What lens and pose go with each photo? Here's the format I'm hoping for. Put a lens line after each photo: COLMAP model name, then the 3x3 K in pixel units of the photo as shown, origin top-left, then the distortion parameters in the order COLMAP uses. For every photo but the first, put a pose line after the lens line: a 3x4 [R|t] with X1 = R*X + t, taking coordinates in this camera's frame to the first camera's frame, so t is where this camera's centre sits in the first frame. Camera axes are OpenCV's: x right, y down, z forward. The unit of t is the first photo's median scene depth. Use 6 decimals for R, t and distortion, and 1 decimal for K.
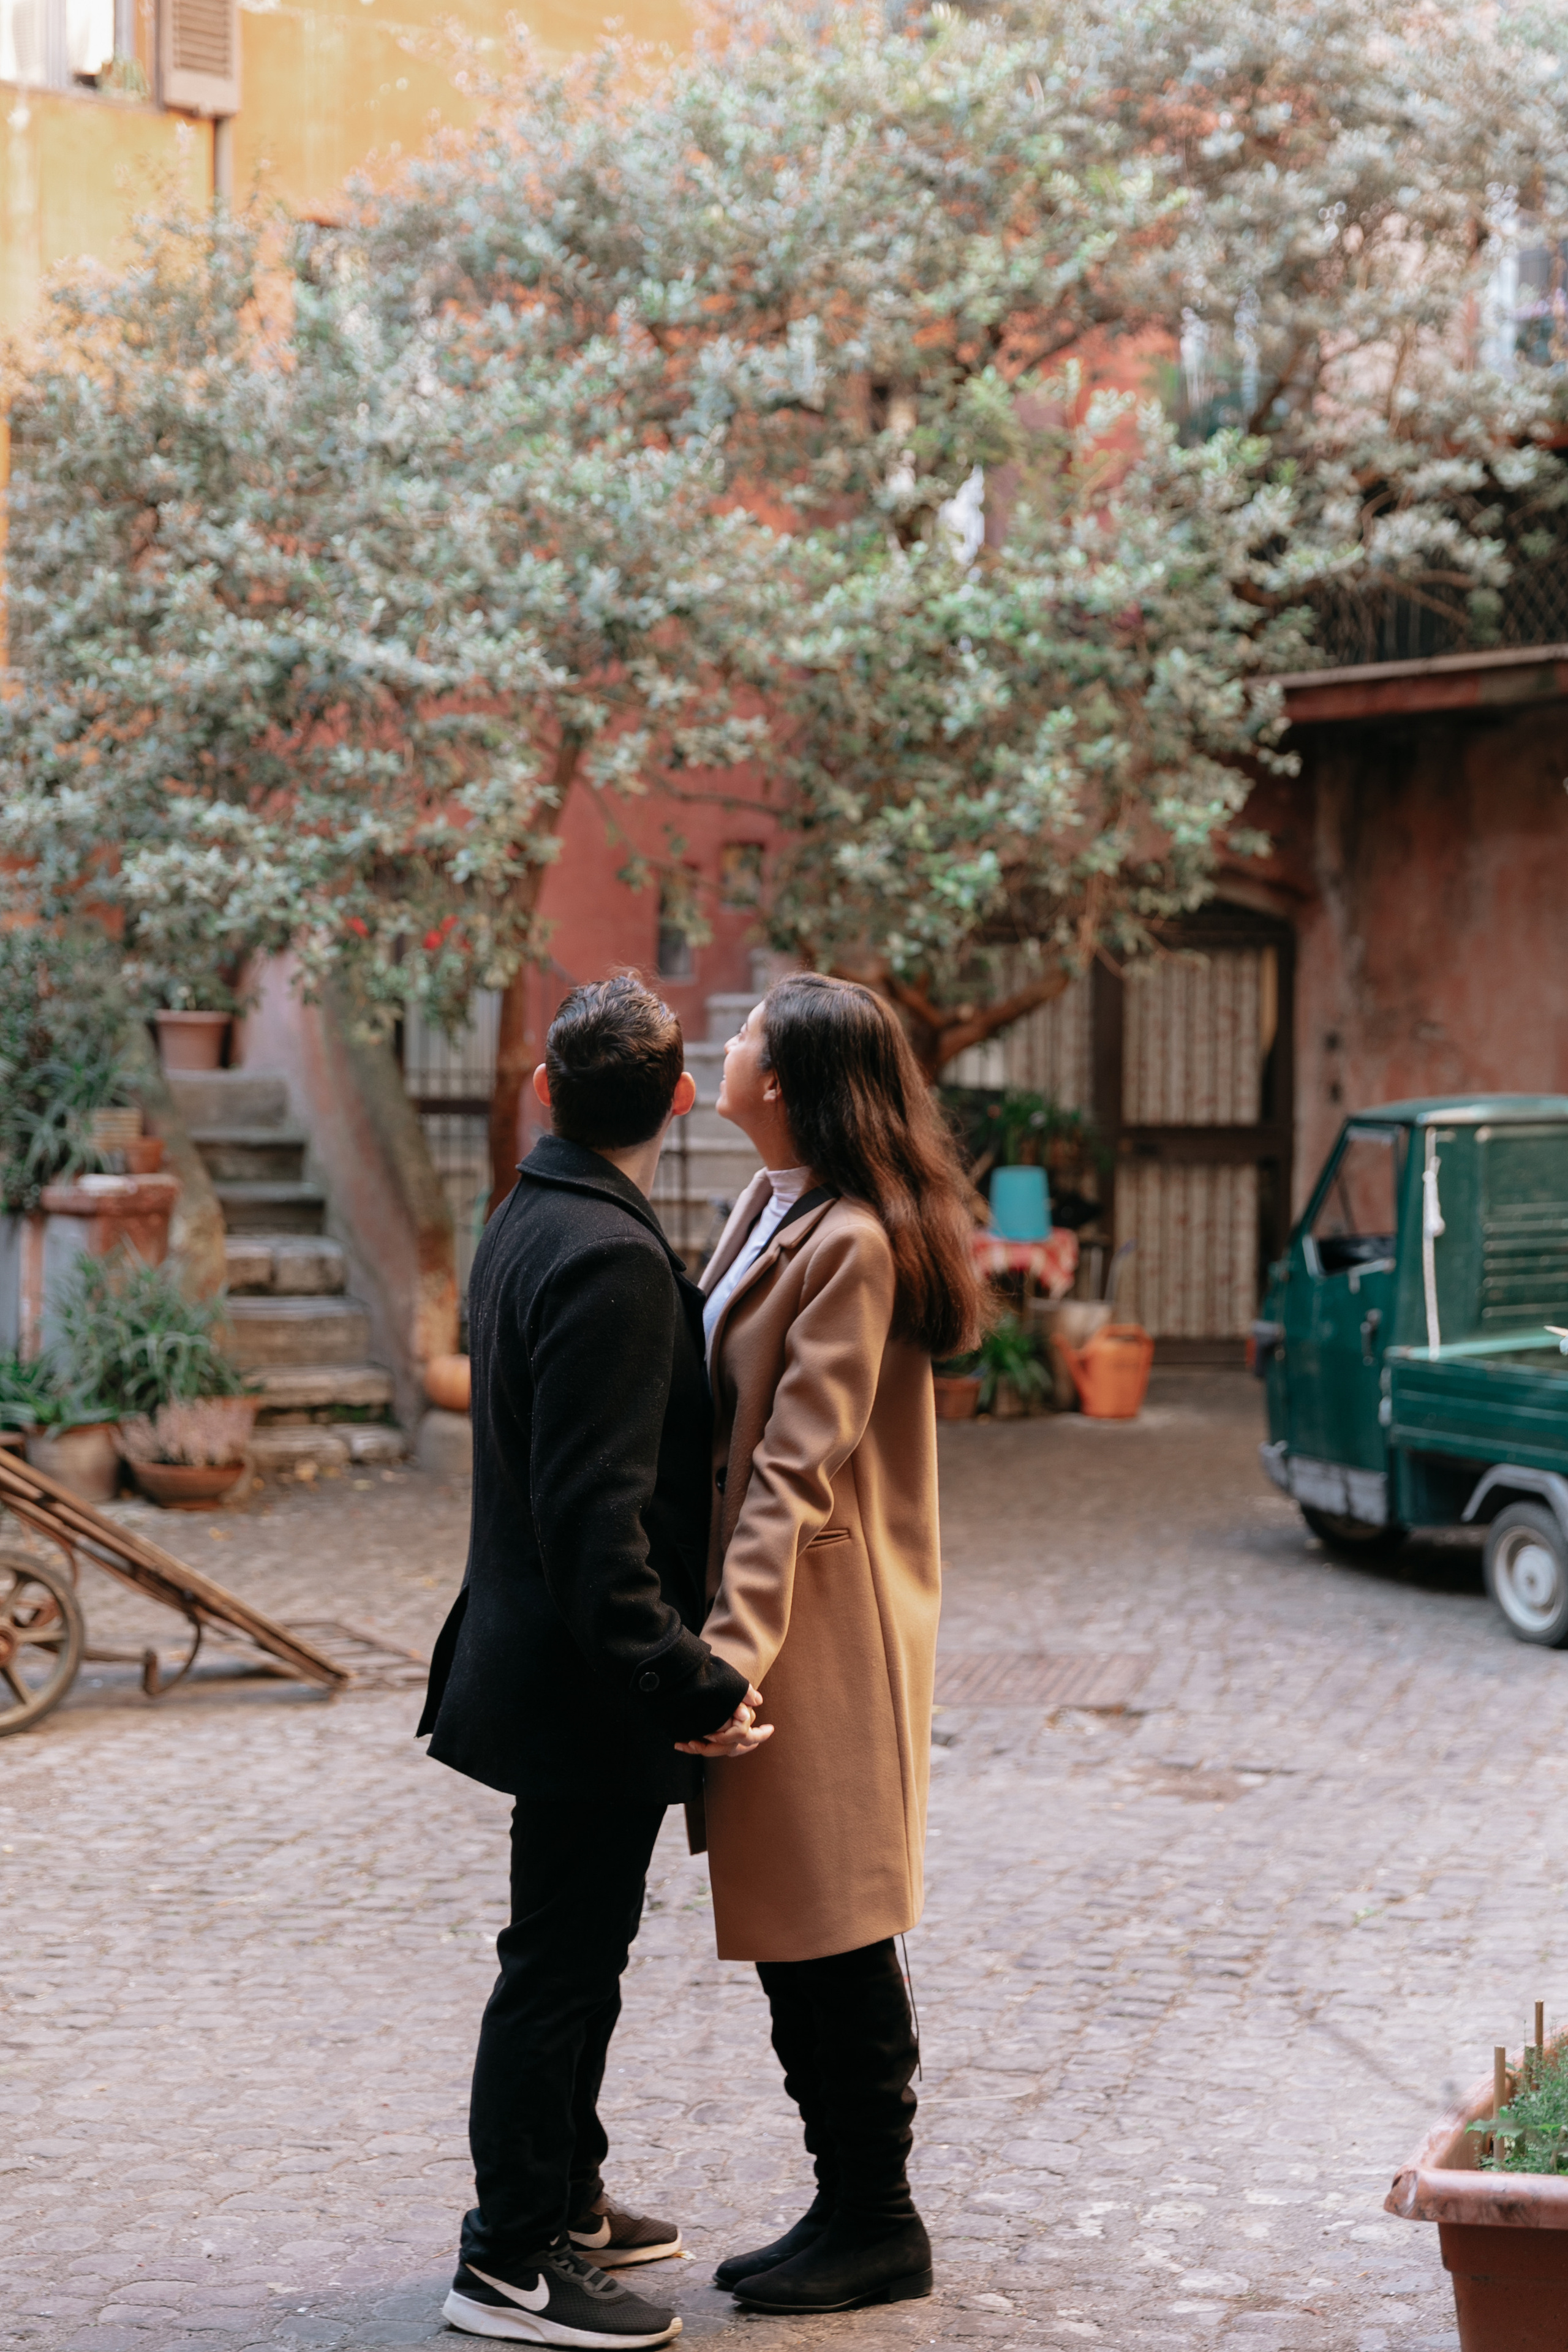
lens RADIAL K [[3663.7, 0, 783.8], [0, 3663.7, 1137.7], [0, 0, 1]] dist [-0.002405, -0.044622]
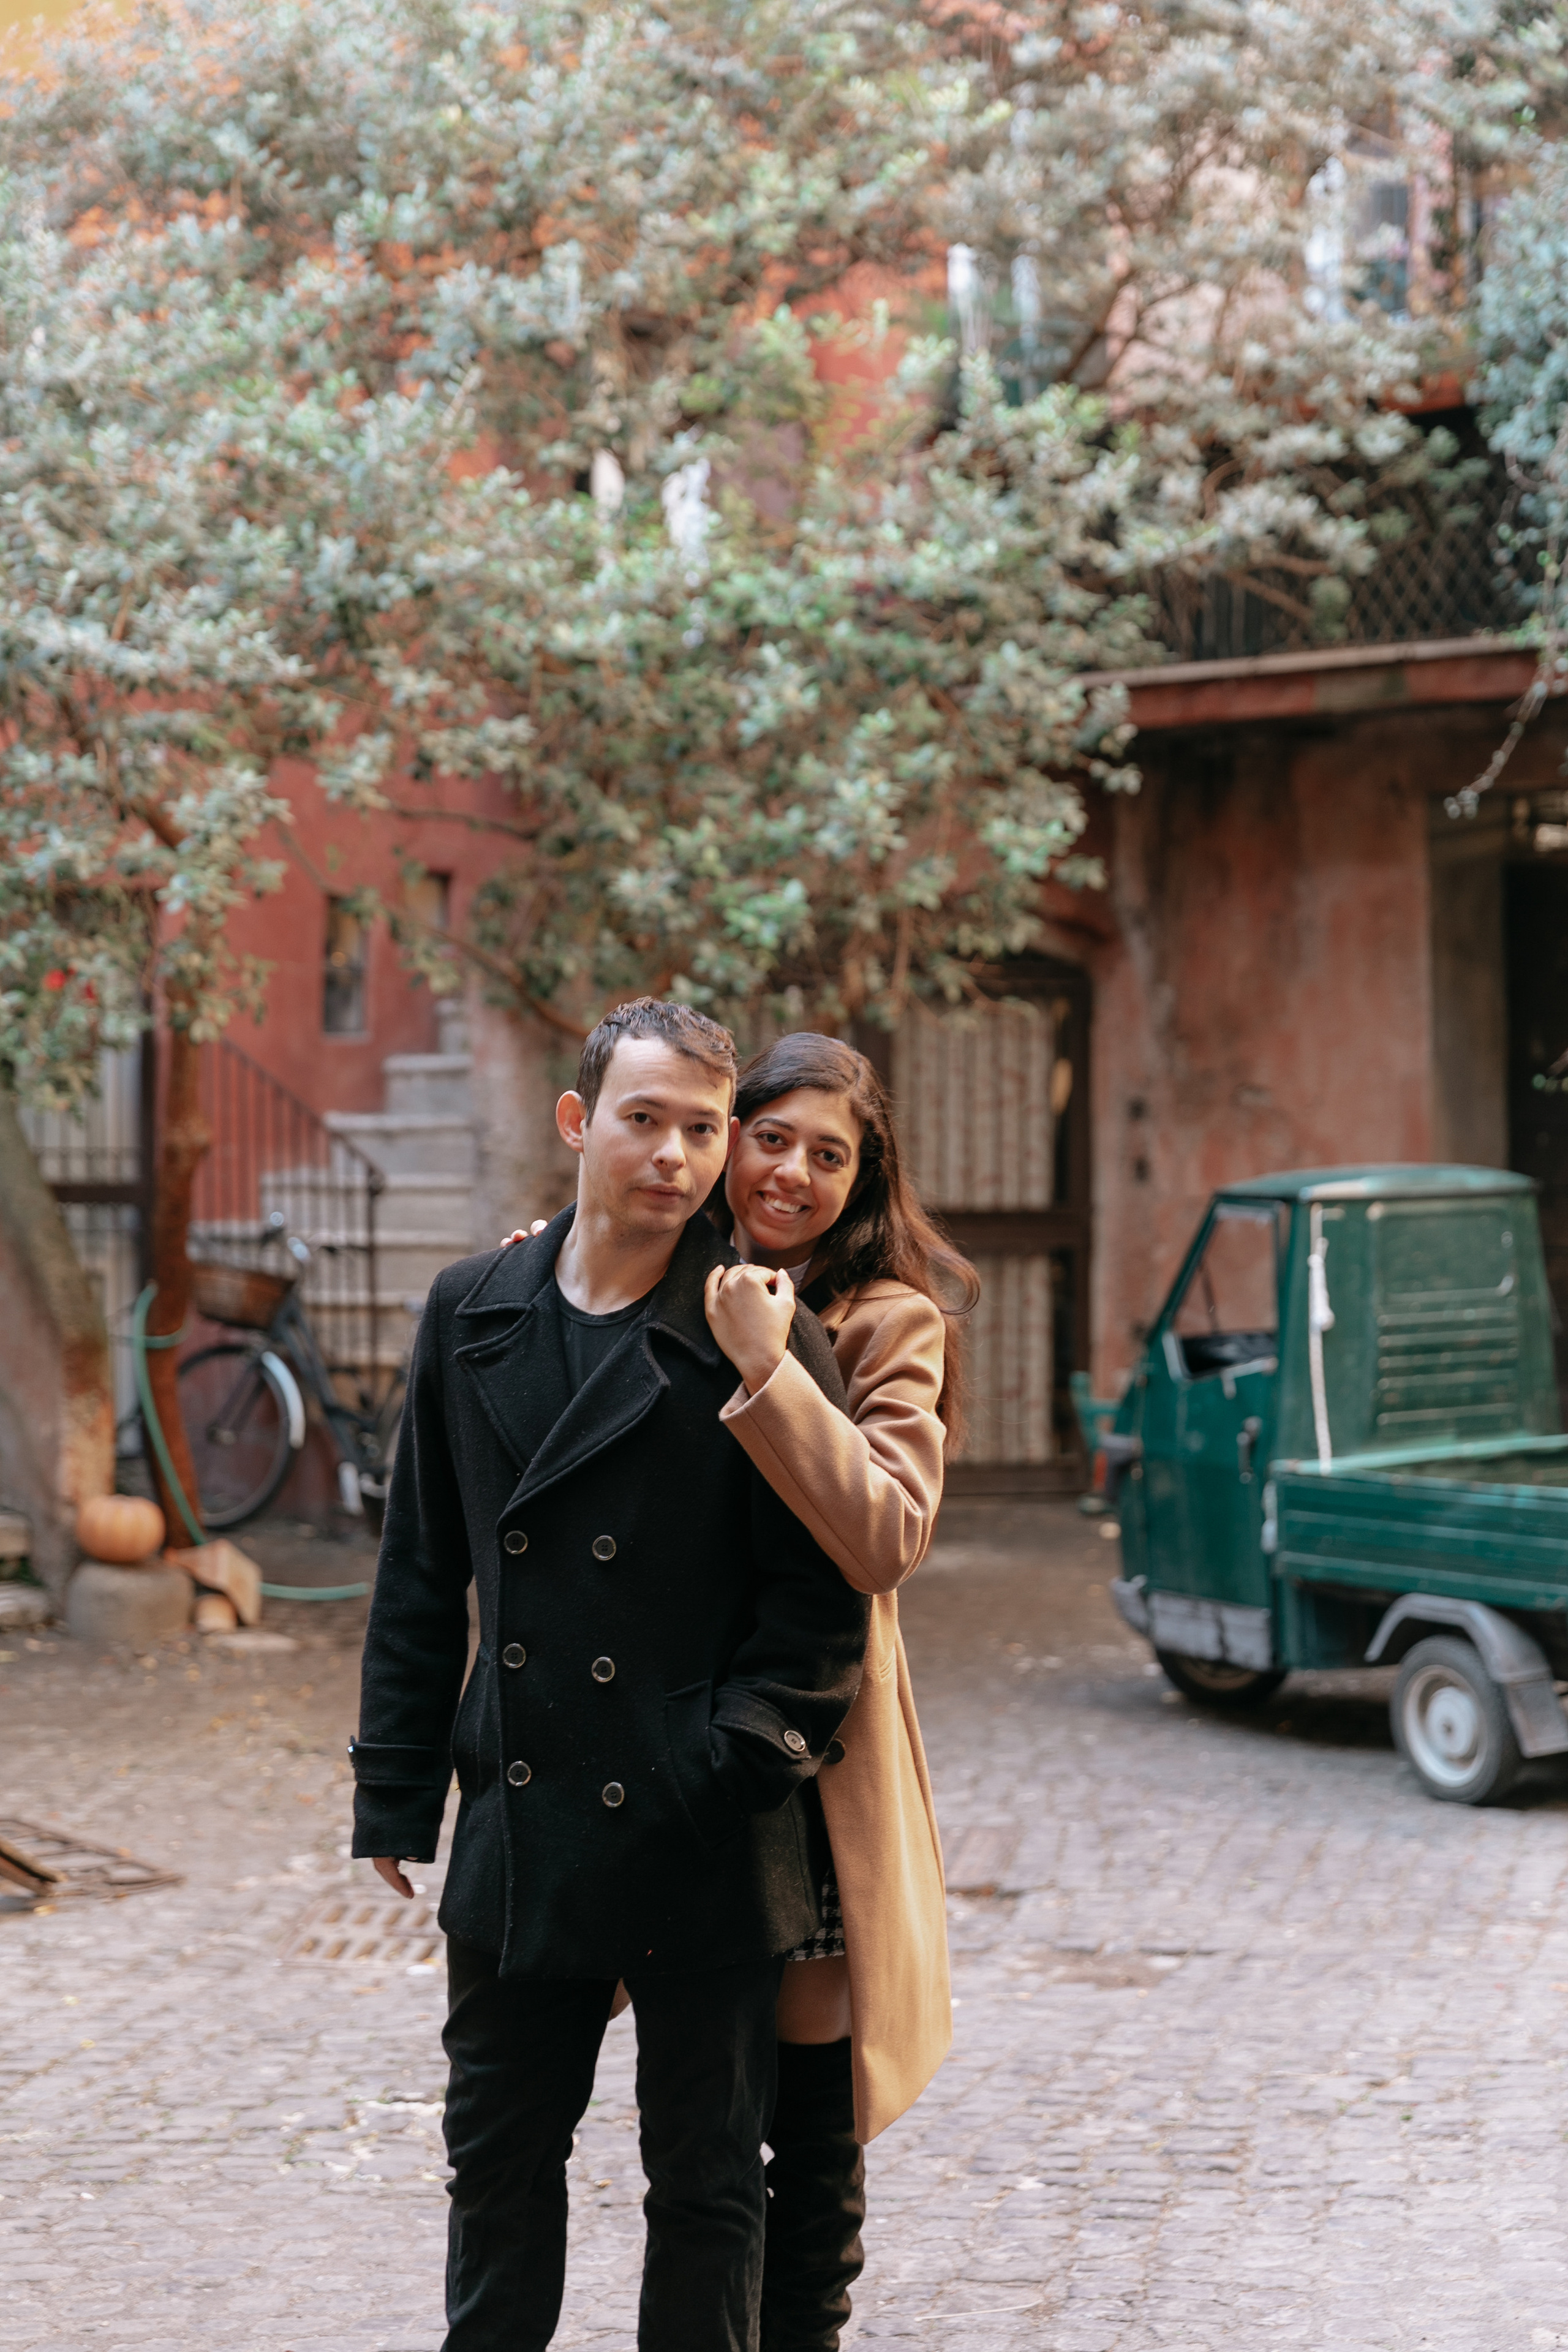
lens RADIAL K [[4721.8, 0, 784.0], [0, 4721.8, 1176.0], [0, 0, 1]] dist [-0.041988, 0.329262]
pose [[0.987584, -0.005740, 0.156988, -0.116495], [0.008861, 0.999777, -0.019186, 0.010599], [-0.156843, 0.020339, 0.987414, -0.068157]]
